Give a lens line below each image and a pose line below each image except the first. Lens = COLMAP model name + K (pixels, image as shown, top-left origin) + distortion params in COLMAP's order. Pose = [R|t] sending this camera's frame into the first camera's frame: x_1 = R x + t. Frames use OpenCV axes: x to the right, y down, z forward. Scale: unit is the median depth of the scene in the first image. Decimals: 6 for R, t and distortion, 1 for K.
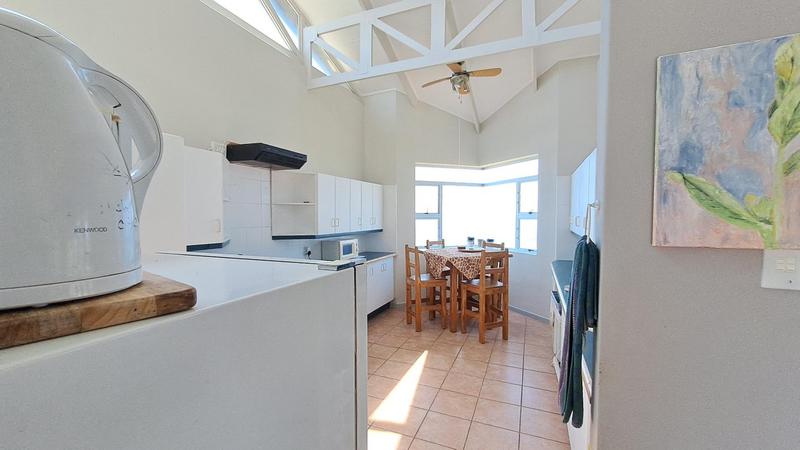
lens RADIAL K [[315.6, 0, 402.4], [0, 315.6, 217.3], [0, 0, 1]] dist [-0.002754, 0.000517]
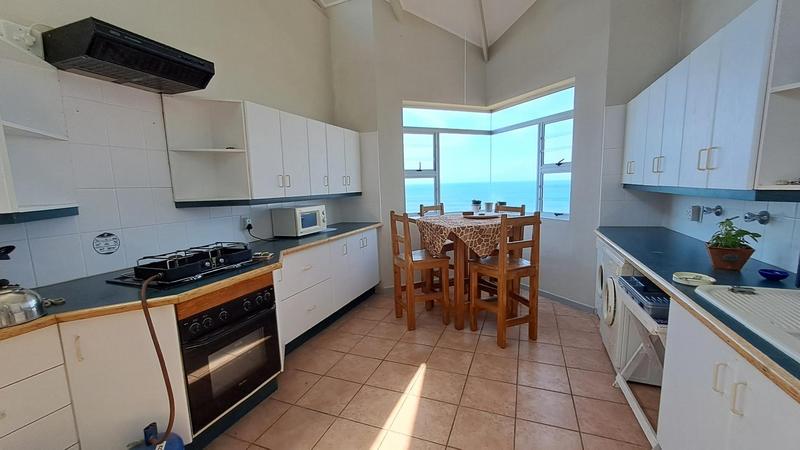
lens RADIAL K [[315.6, 0, 393.8], [0, 315.6, 218.7], [0, 0, 1]] dist [-0.002754, 0.000517]
pose [[0.999565, -0.028292, -0.008339, 0.022554], [0.028989, 0.994490, 0.100741, 0.031947], [0.005443, -0.100939, 0.994878, 0.286837]]
